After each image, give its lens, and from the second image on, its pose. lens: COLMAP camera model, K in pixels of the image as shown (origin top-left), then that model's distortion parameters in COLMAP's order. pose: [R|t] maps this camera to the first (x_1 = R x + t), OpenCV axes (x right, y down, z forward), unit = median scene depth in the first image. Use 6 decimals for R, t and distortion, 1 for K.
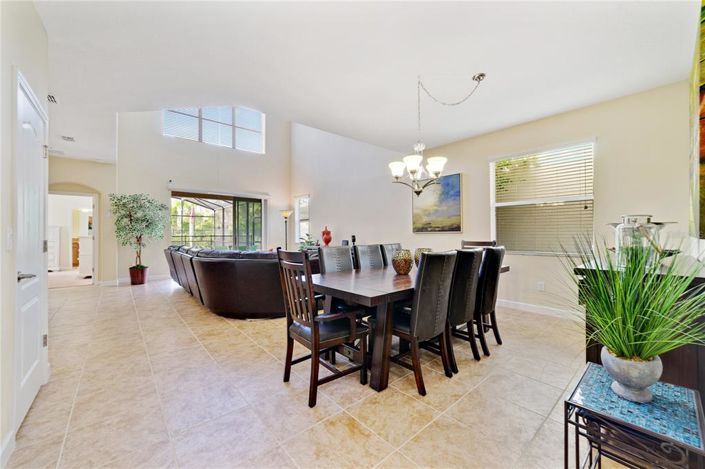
lens RADIAL K [[272.7, 0, 347.3], [0, 272.7, 234.5], [0, 0, 1]] dist [-0.001901, 0.001324]
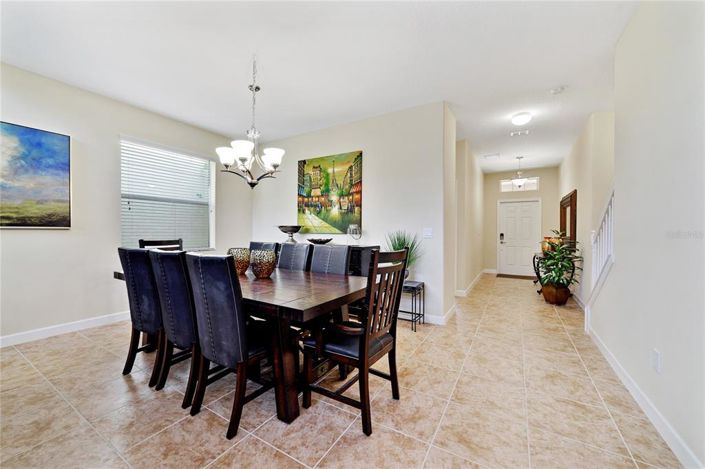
lens RADIAL K [[272.7, 0, 355.6], [0, 272.7, 235.0], [0, 0, 1]] dist [-0.001901, 0.001324]
pose [[-0.322064, -0.009895, 0.946666, -0.691964], [-0.000406, 0.999947, 0.010314, 0.001551], [-0.946718, 0.002937, -0.322051, 0.975450]]
